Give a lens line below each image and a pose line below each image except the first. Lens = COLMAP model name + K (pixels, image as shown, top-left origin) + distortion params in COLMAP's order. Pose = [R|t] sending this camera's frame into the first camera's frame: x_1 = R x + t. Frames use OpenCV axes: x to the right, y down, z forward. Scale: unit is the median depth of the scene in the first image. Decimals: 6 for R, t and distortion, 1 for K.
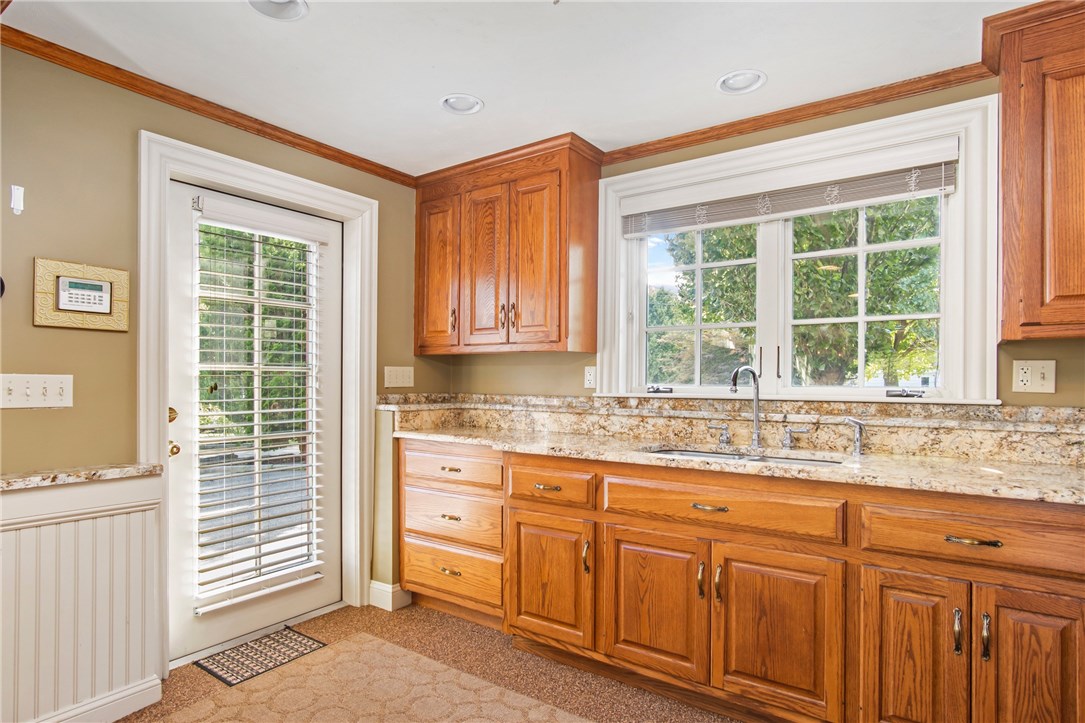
lens RADIAL K [[612.3, 0, 504.6], [0, 612.3, 377.6], [0, 0, 1]] dist [-0.031172, 0.017183]
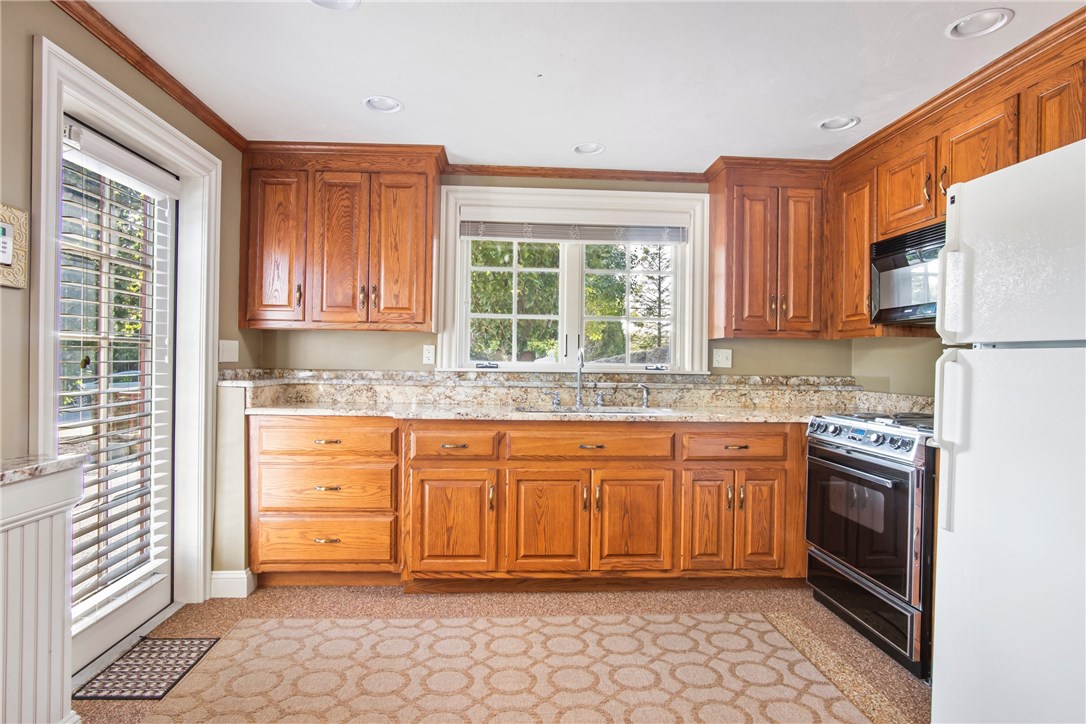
lens RADIAL K [[612.8, 0, 547.5], [0, 612.8, 357.2], [0, 0, 1]] dist [-0.031172, 0.017183]
pose [[0.765816, 0.010960, 0.642966, -0.527400], [-0.013371, 0.999910, -0.001119, 0.003320], [-0.642921, -0.007740, 0.765894, -0.033315]]
